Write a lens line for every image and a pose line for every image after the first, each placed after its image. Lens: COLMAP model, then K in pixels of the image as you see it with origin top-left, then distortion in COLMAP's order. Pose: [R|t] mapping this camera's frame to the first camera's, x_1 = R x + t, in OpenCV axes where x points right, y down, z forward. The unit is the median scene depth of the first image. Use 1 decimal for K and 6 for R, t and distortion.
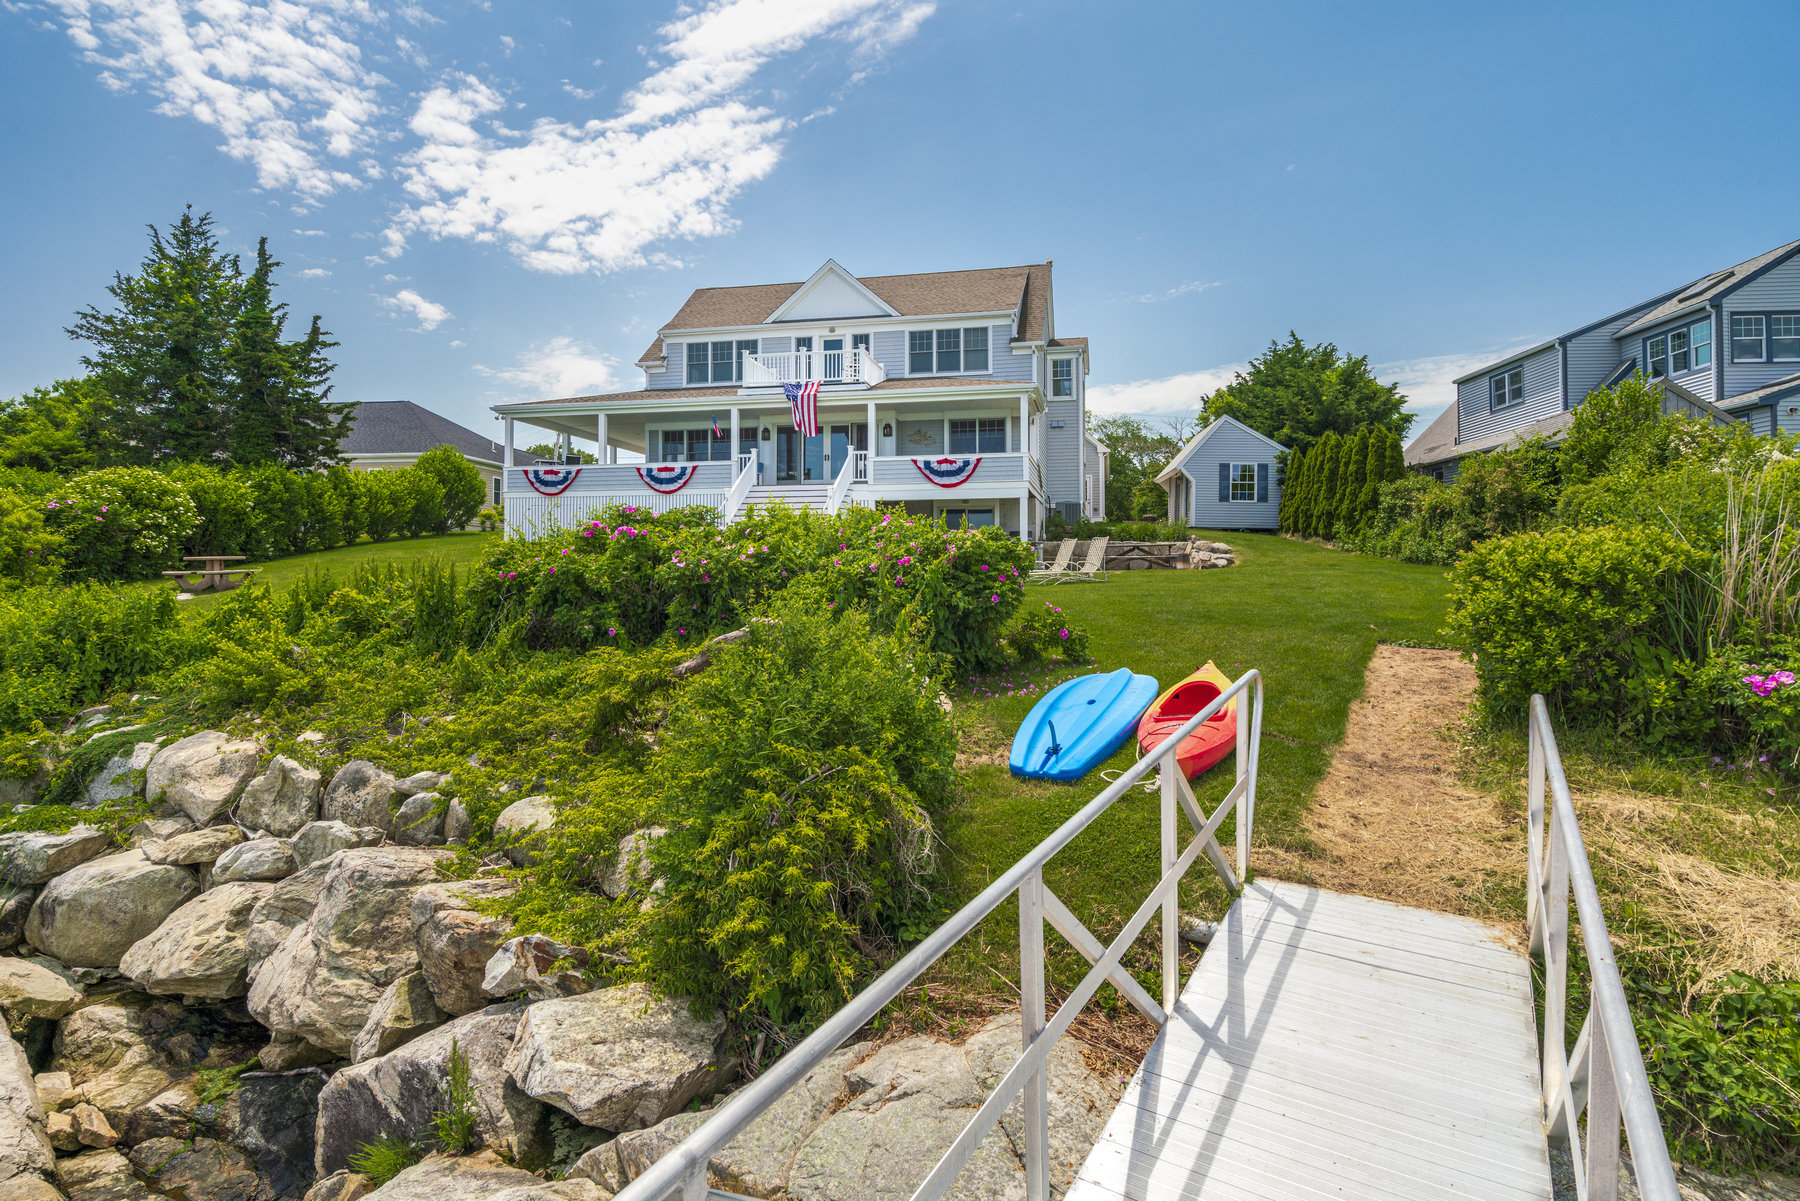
lens RADIAL K [[953.2, 0, 872.1], [0, 953.2, 571.9], [0, 0, 1]] dist [0.002589, 0.000047]
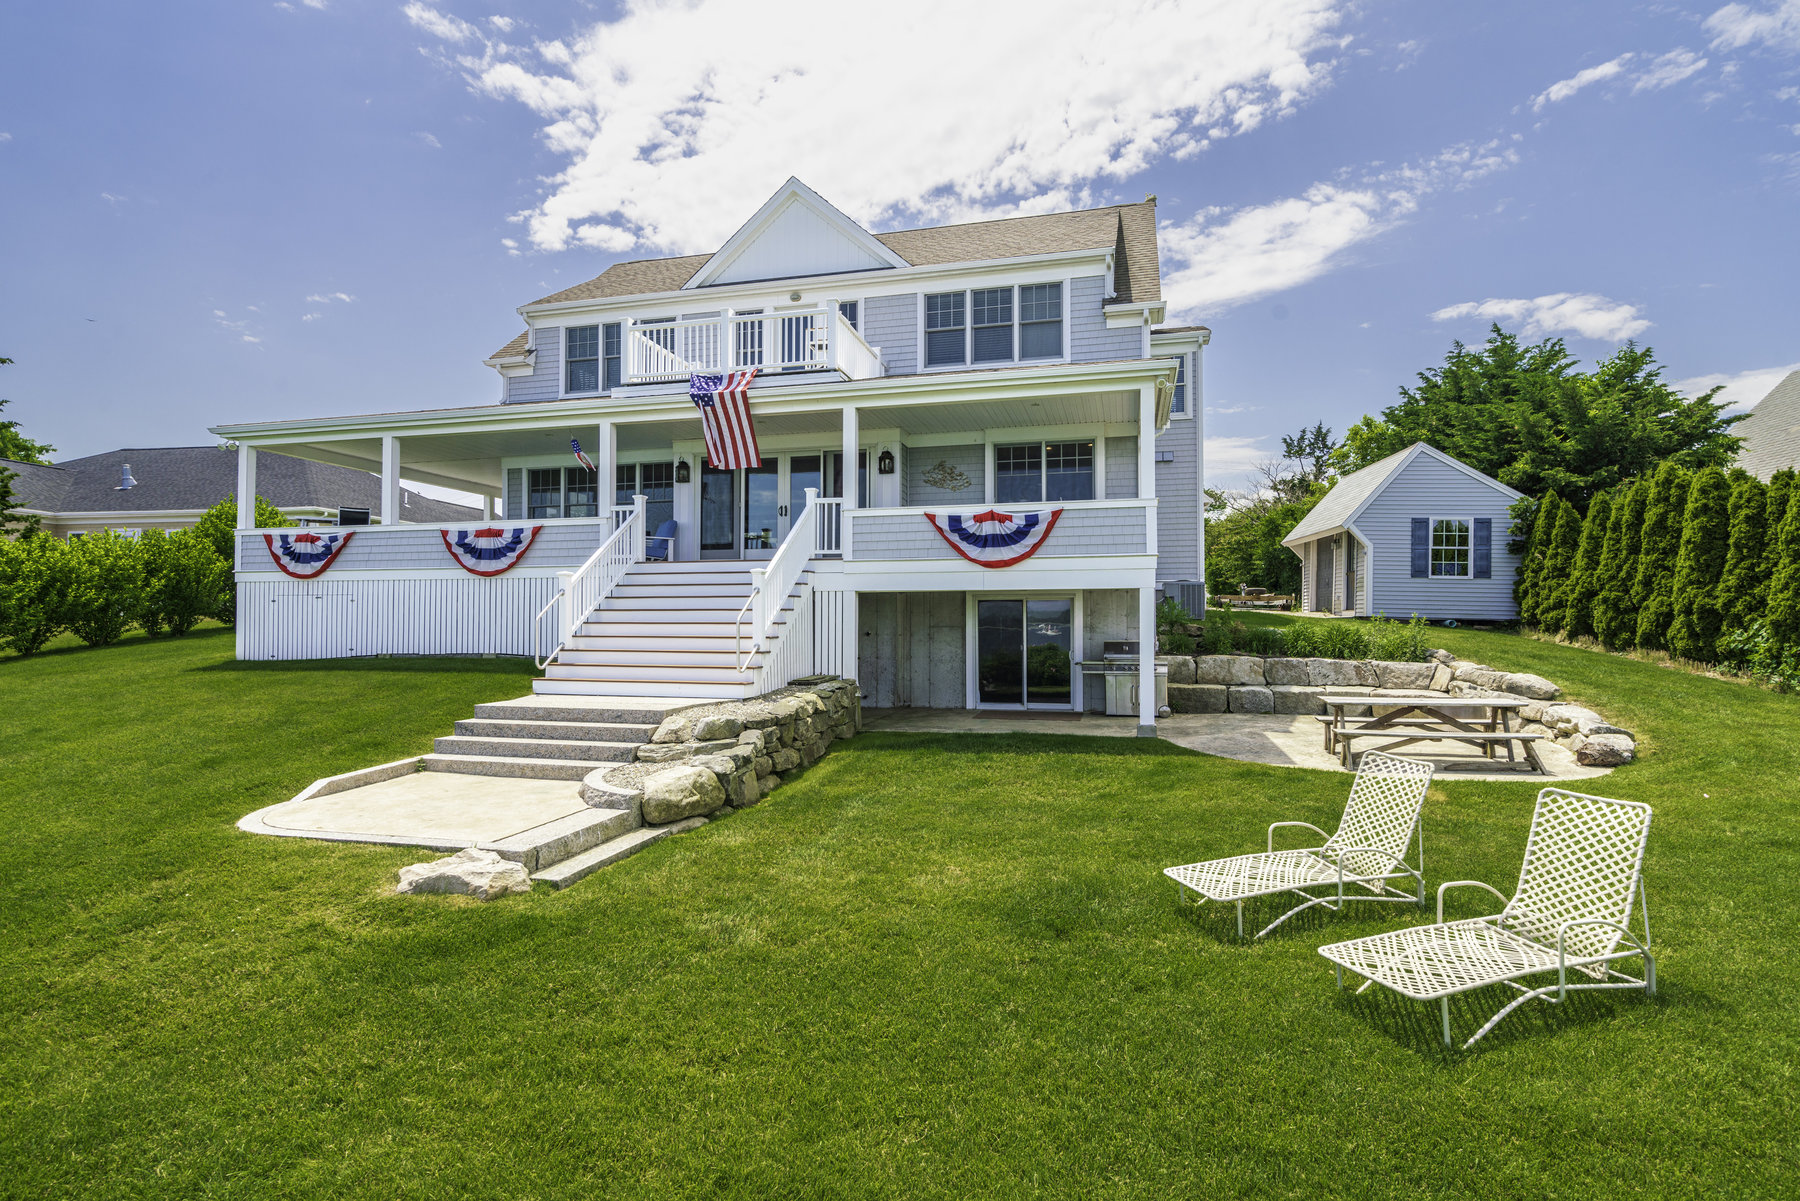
lens RADIAL K [[885.1, 0, 893.5], [0, 885.1, 608.9], [0, 0, 1]] dist [0.001180, -0.000493]
pose [[0.999822, -0.002260, -0.018738, 0.030265], [0.002040, 0.999929, -0.011740, -0.055005], [0.018763, 0.011699, 0.999756, 0.471551]]
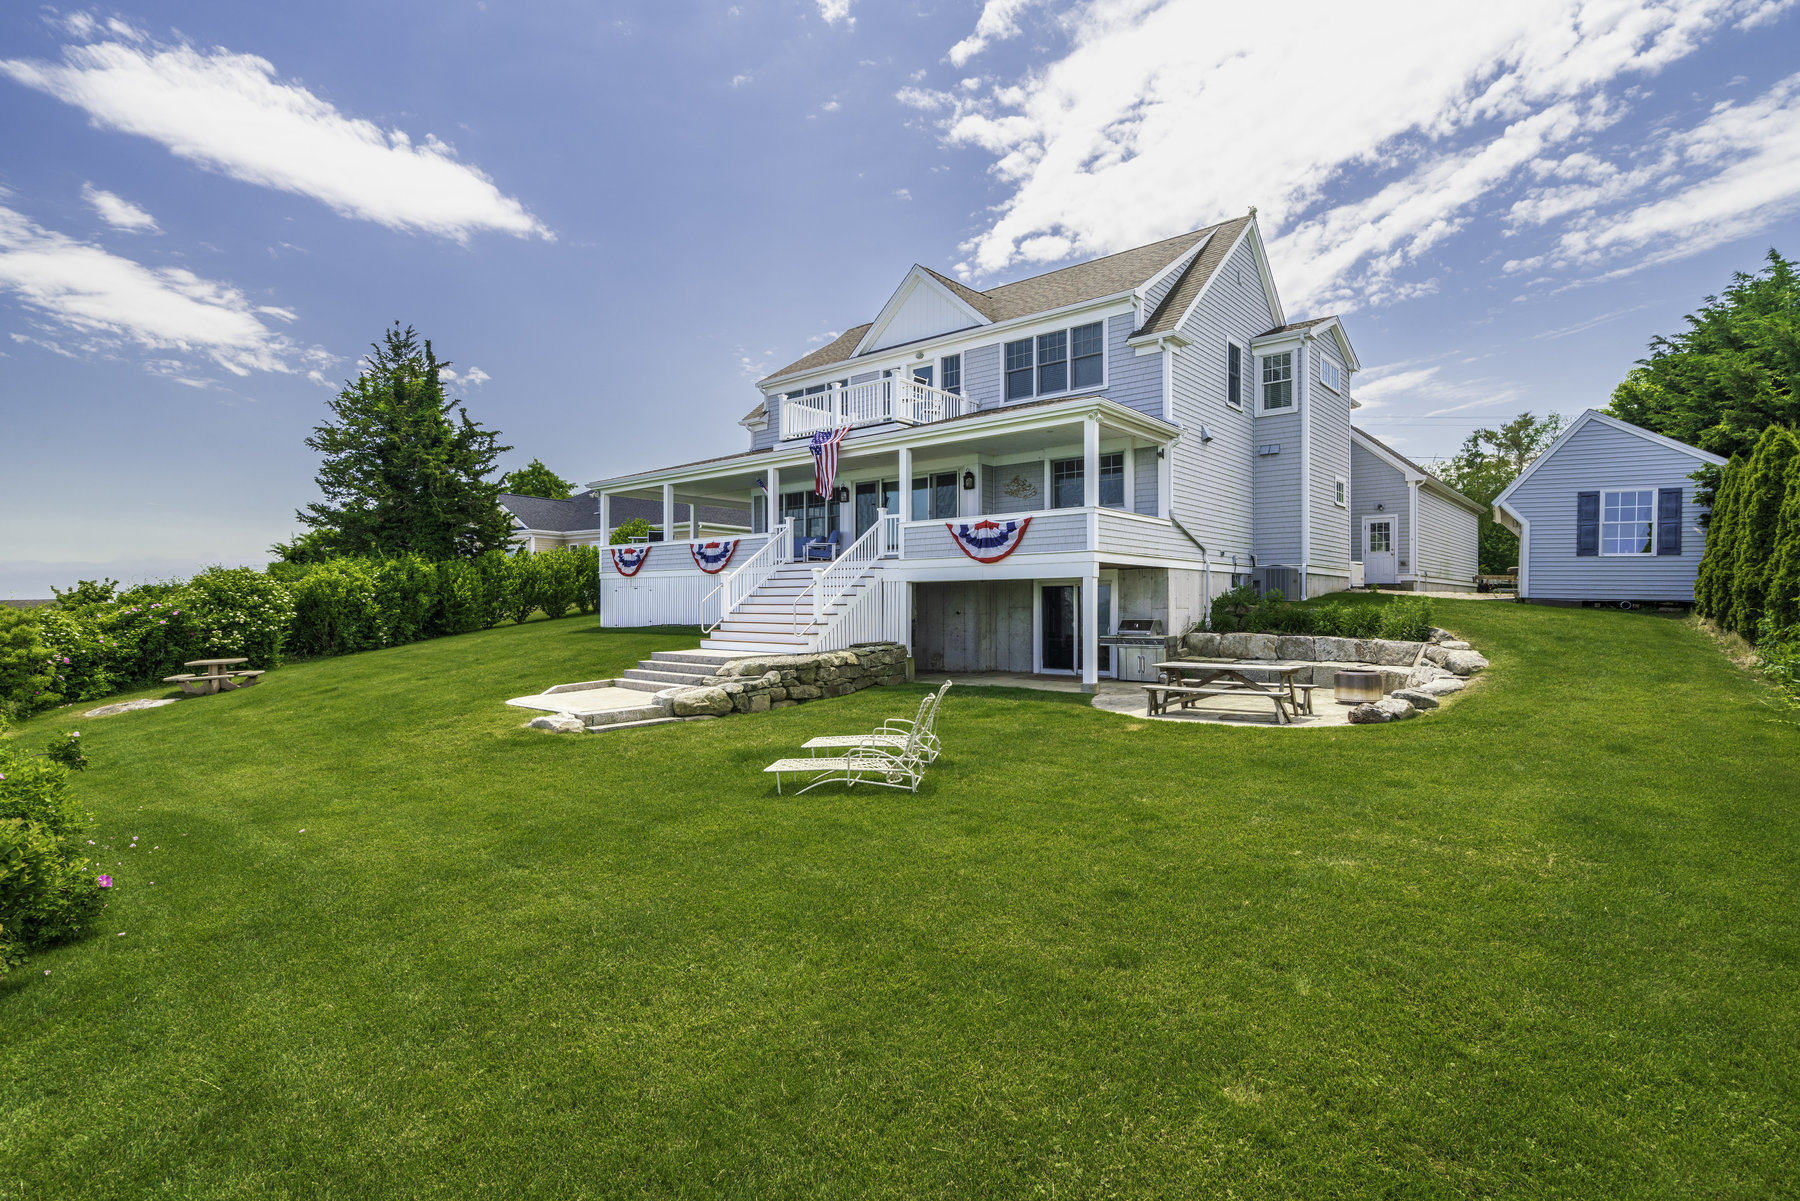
lens RADIAL K [[868.4, 0, 888.8], [0, 868.4, 614.9], [0, 0, 1]] dist [-0.003103, 0.003413]
pose [[0.886493, 0.003714, -0.462727, 0.275958], [0.003618, 0.999882, 0.014956, -0.054933], [0.462728, -0.014932, 0.886375, 0.372132]]
